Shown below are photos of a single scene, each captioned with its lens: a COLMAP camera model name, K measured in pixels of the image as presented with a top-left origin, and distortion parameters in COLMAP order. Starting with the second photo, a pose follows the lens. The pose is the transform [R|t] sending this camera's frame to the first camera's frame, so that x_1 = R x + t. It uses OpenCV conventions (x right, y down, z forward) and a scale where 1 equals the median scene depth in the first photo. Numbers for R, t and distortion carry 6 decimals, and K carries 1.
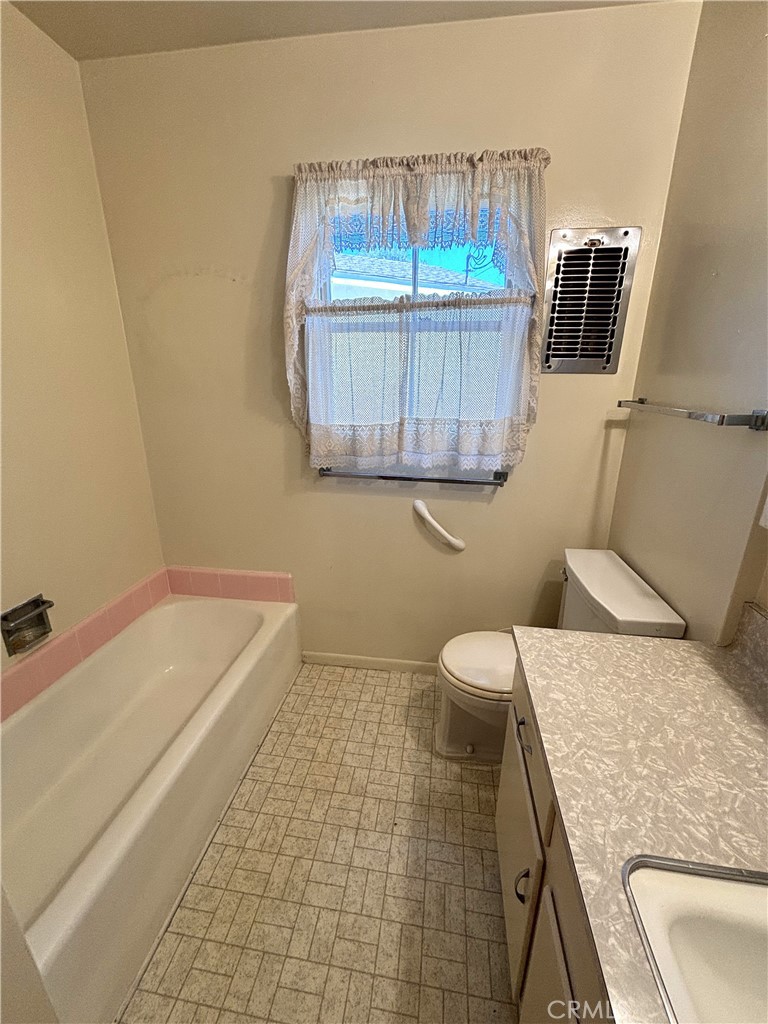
lens RADIAL K [[414.4, 0, 384.0], [0, 414.4, 515.1], [0, 0, 1]] dist [0.002725, 0.000141]
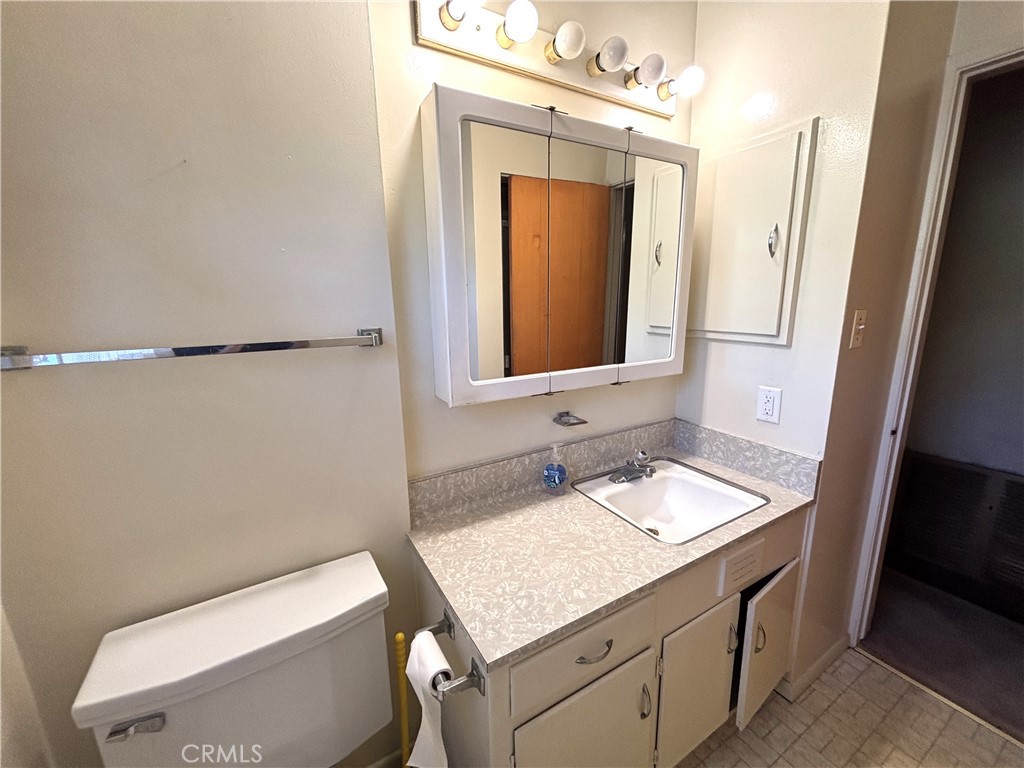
lens RADIAL K [[414.4, 0, 510.0], [0, 414.4, 382.5], [0, 0, 1]] dist [0.002725, 0.000141]
pose [[-0.623538, -0.163090, 0.764593, -0.162211], [0.254117, 0.882612, 0.395501, -0.425459], [-0.739341, 0.440905, -0.508898, 1.222432]]
